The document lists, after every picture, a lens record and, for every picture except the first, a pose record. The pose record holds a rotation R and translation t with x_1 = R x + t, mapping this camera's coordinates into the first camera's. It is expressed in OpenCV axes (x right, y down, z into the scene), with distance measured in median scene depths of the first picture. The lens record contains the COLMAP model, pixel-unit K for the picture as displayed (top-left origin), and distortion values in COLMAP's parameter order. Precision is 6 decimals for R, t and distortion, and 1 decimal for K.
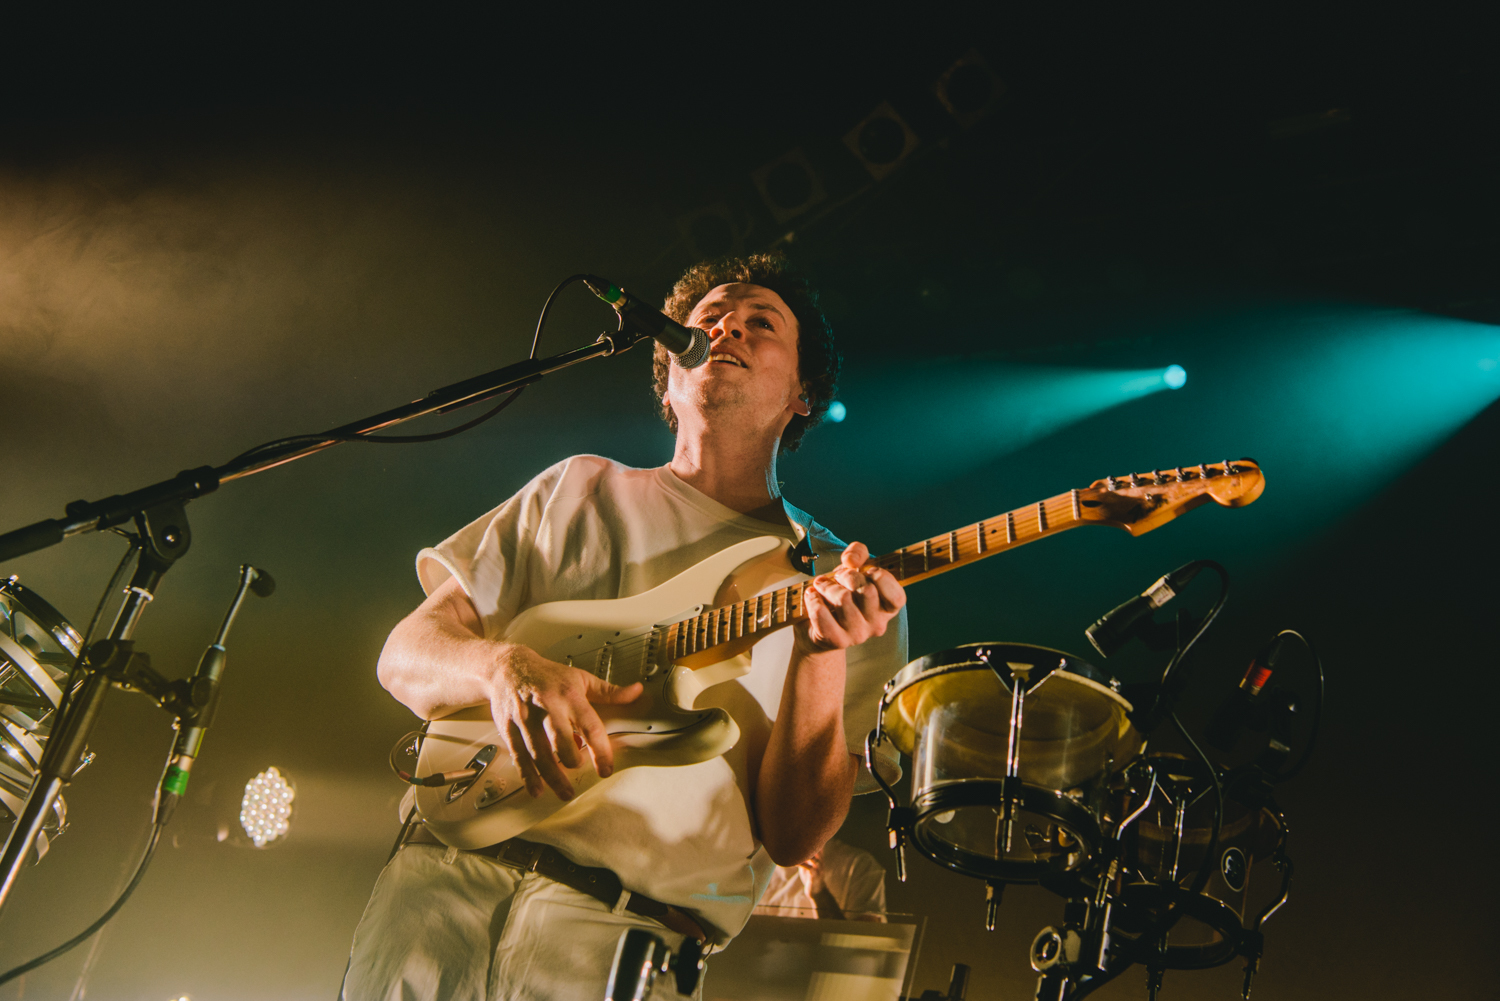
lens RADIAL K [[1987.9, 0, 750.0], [0, 1987.9, 457.4], [0, 0, 1]] dist [0.024781, 0.082272]
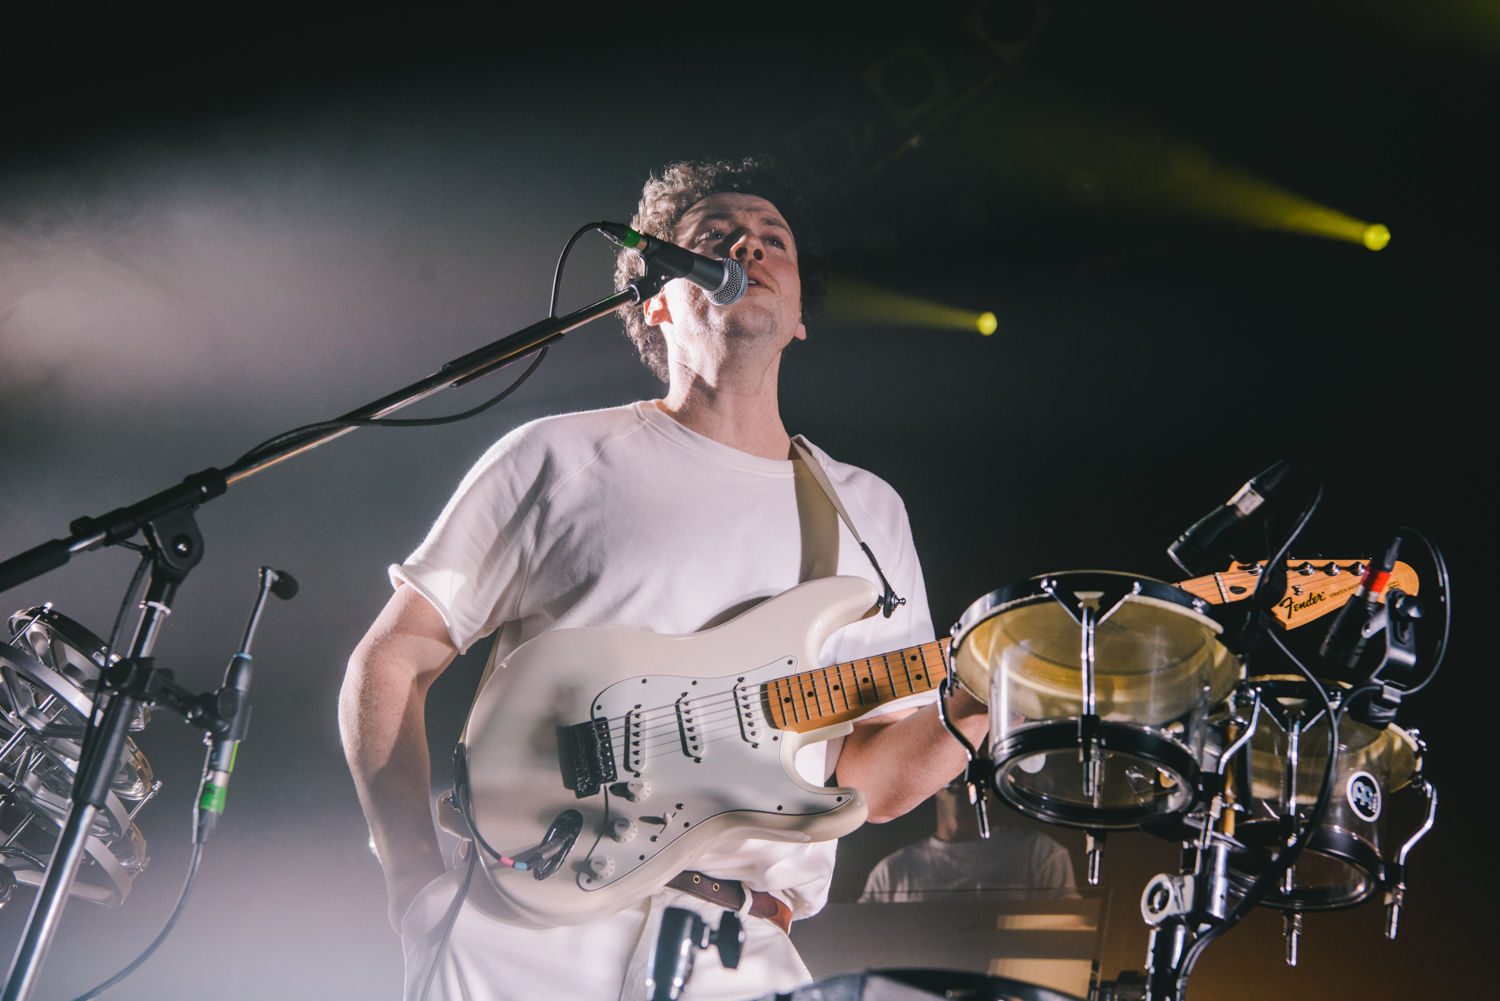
lens RADIAL K [[2319.5, 0, 750.0], [0, 2319.5, 500.5], [0, 0, 1]] dist [0.116112, -0.058261]
pose [[0.988274, -0.100708, -0.114770, 0.107858], [0.105234, 0.993864, 0.034065, 0.008901], [0.110635, -0.045743, 0.992808, -0.077258]]
